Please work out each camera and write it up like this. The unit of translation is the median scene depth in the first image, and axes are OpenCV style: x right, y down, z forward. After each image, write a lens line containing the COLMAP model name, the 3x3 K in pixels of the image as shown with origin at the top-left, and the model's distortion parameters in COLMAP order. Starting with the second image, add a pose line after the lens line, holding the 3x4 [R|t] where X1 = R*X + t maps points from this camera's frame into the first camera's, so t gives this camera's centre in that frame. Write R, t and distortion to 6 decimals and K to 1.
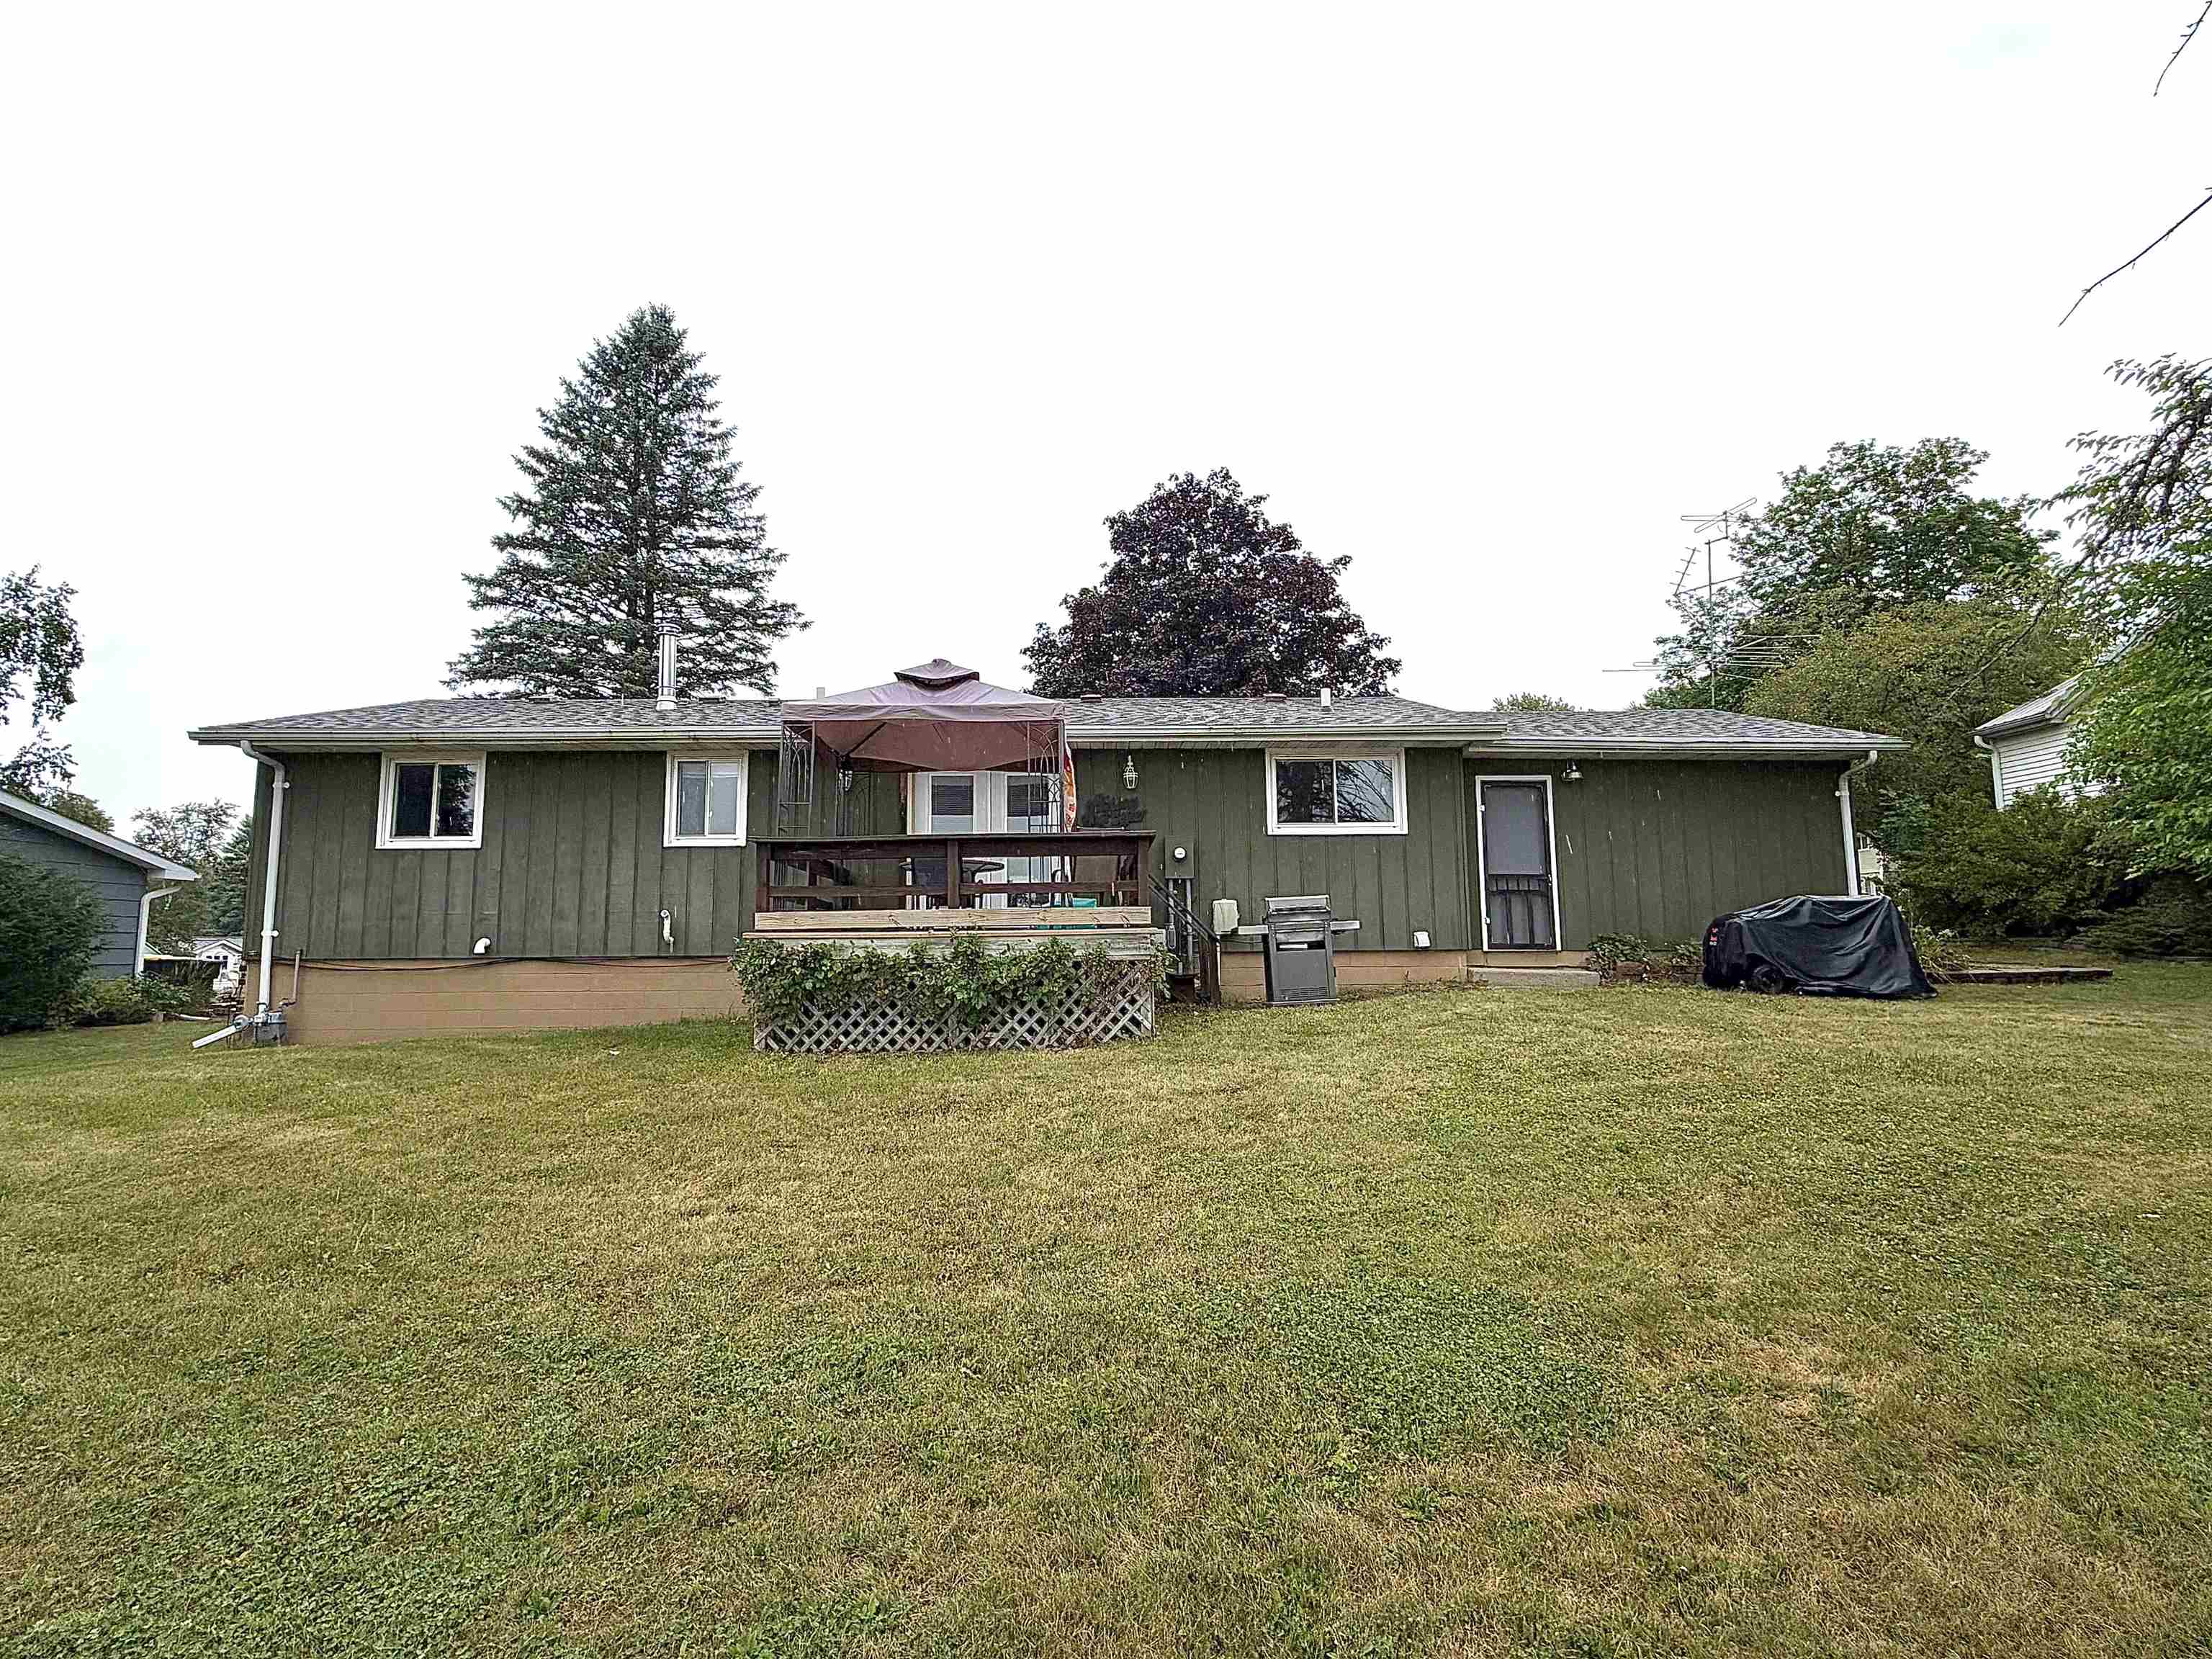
lens RADIAL K [[1095.7, 0, 1106.0], [0, 1095.7, 829.5], [0, 0, 1]] dist [0.014214, -0.000267]
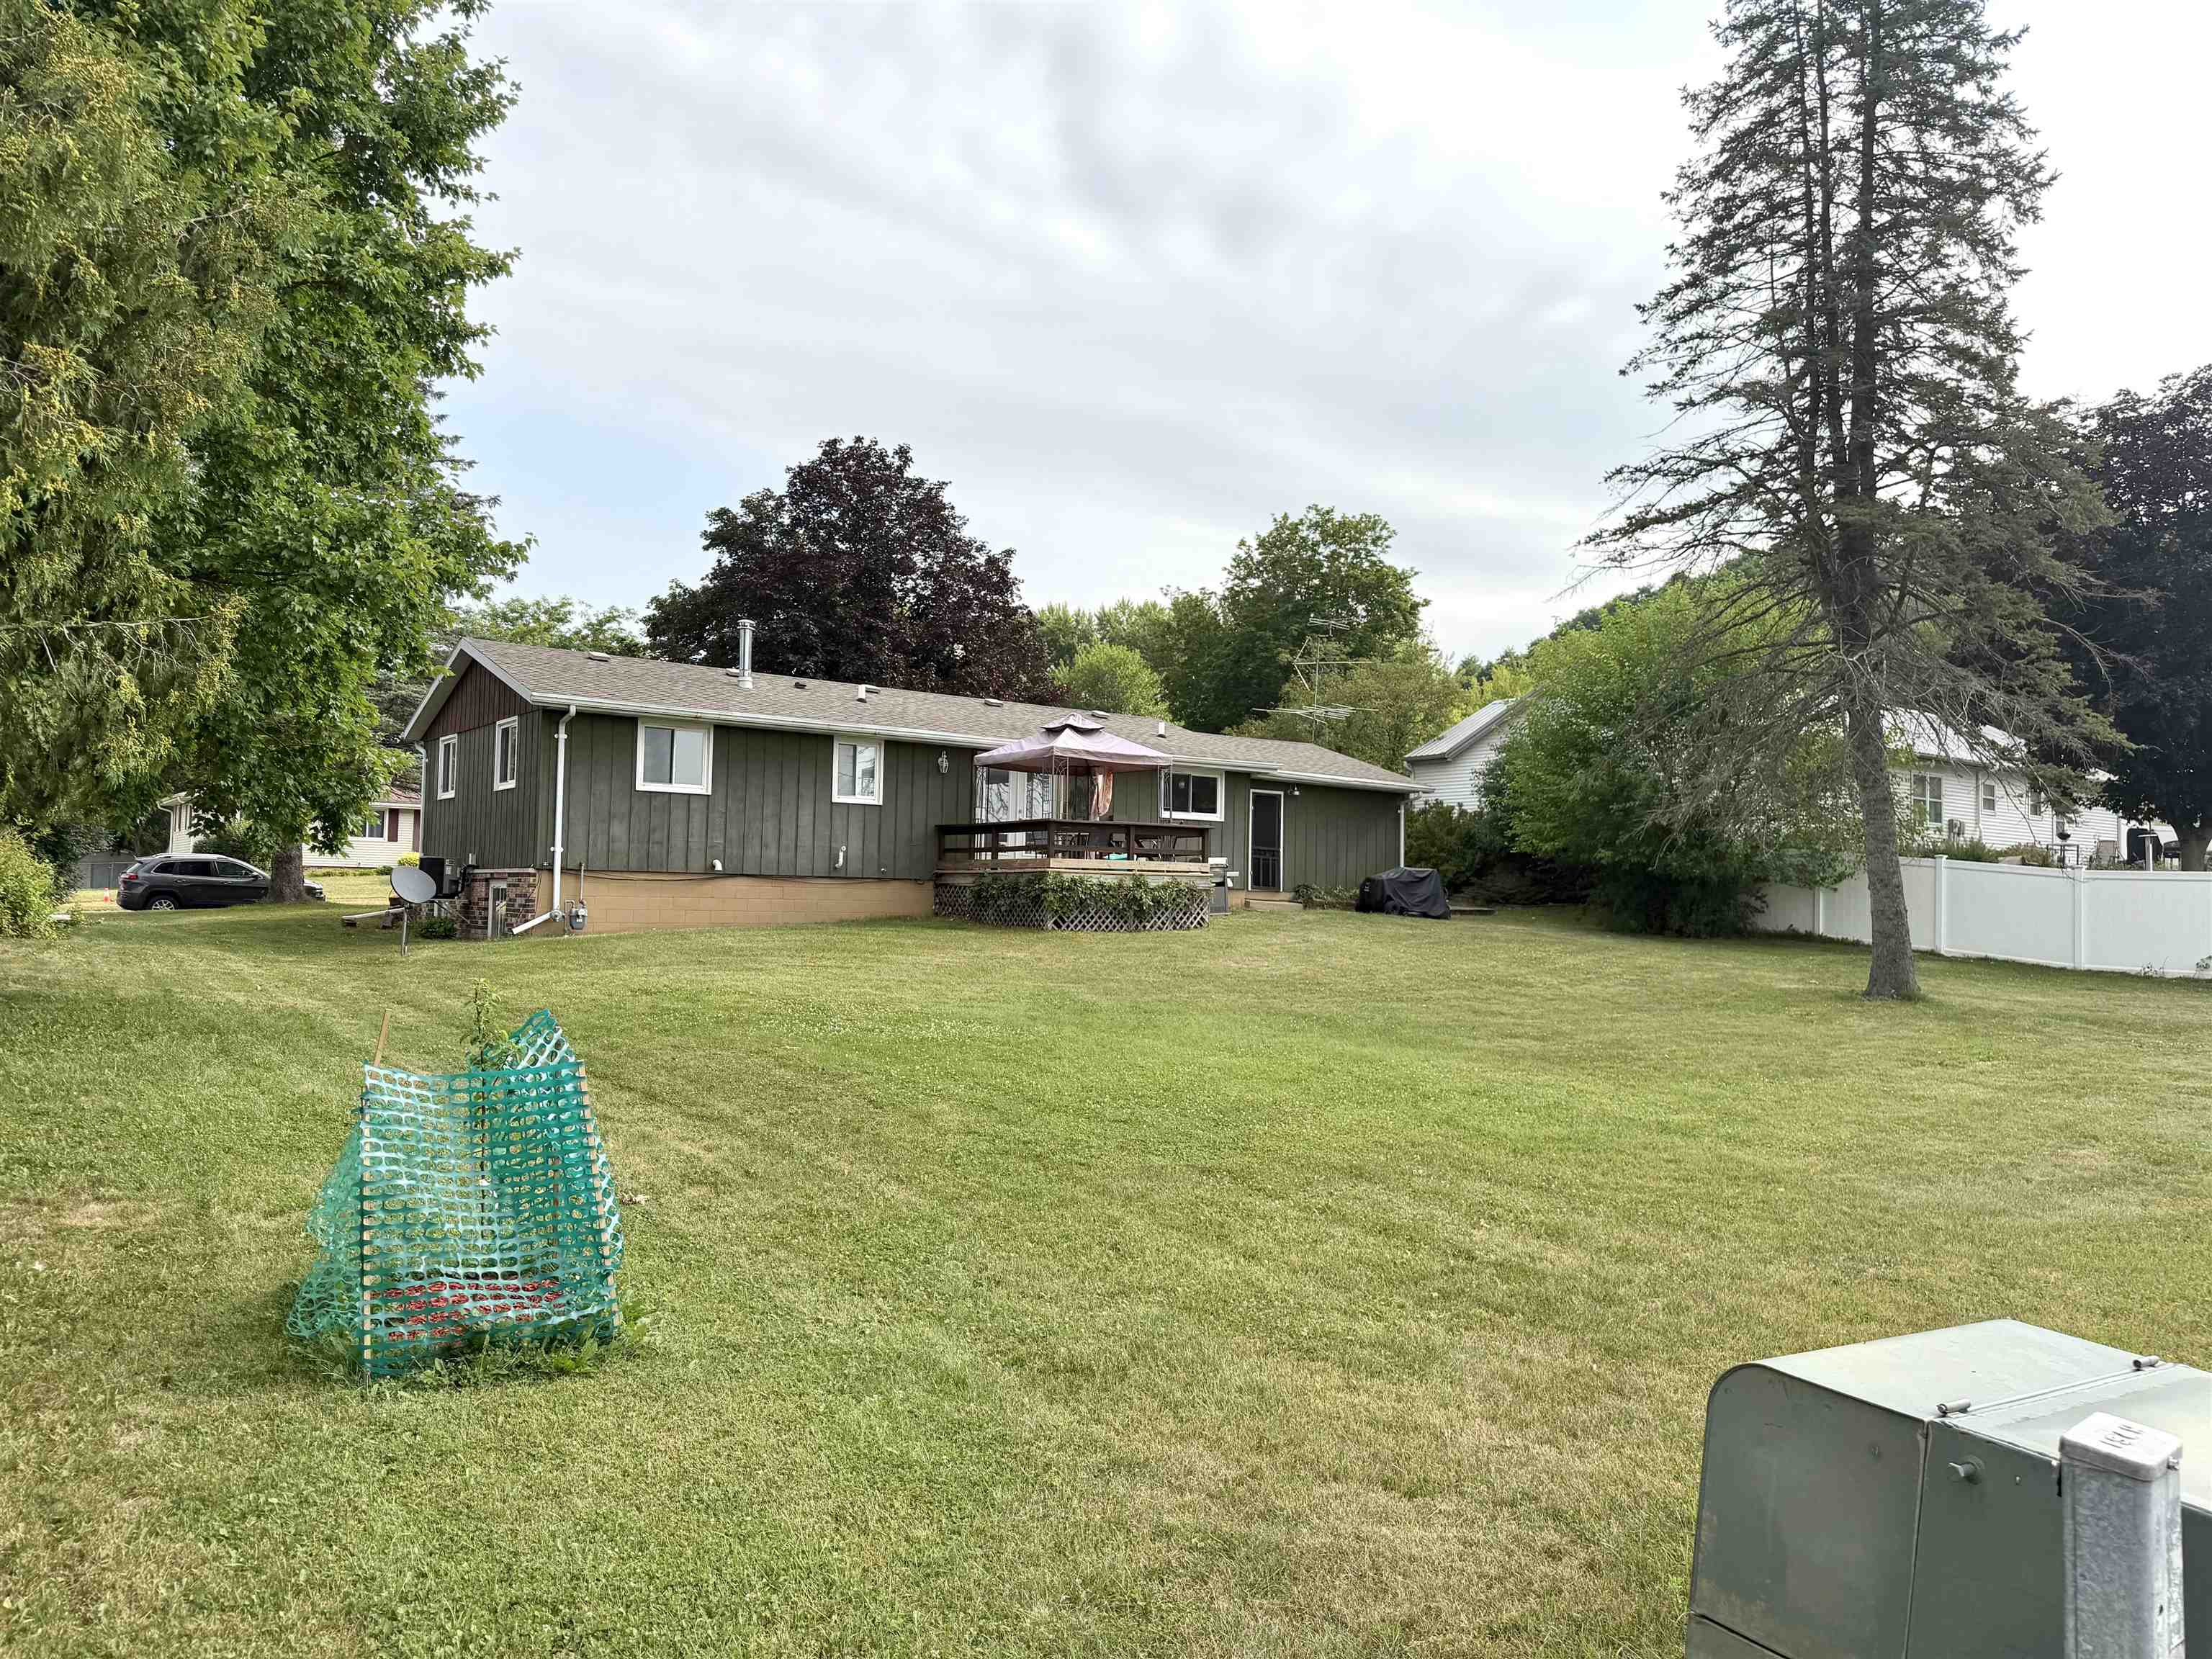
lens RADIAL K [[1528.4, 0, 1103.5], [0, 1528.4, 816.5], [0, 0, 1]] dist [0.135317, -0.124318]
pose [[0.825050, 0.058025, 0.562072, -1.236487], [-0.093335, 0.995044, 0.034281, -0.067722], [-0.557298, -0.080745, 0.826377, -0.875223]]
